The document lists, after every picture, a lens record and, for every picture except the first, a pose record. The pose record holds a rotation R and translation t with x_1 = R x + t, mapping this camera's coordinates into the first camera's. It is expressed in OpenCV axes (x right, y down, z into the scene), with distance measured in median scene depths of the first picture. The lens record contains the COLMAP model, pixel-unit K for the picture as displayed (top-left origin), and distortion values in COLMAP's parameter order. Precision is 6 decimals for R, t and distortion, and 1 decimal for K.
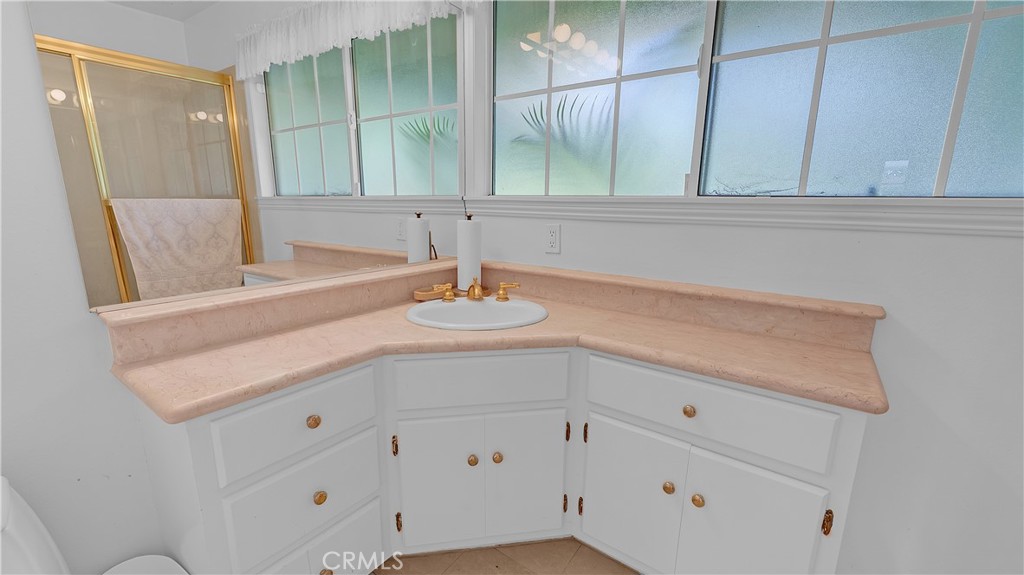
lens RADIAL K [[416.7, 0, 508.1], [0, 416.7, 299.7], [0, 0, 1]] dist [0.000211, -0.000070]
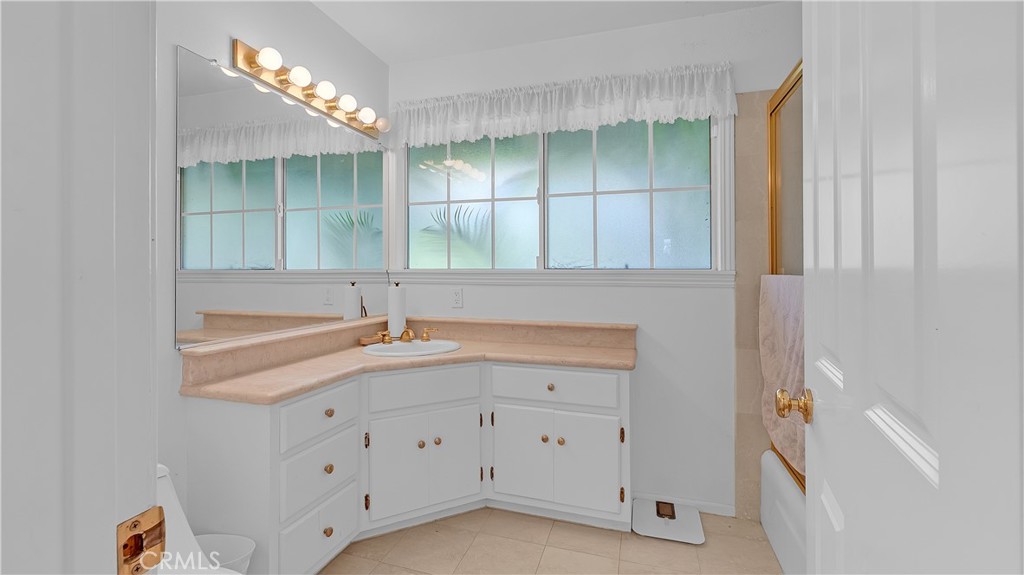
lens RADIAL K [[428.4, 0, 511.3], [0, 428.4, 275.2], [0, 0, 1]] dist [0.000428, -0.000162]
pose [[0.946142, -0.011476, 0.323547, -0.212389], [0.082561, 0.974882, -0.206853, 0.111734], [-0.313047, 0.222425, 0.923325, -0.503926]]
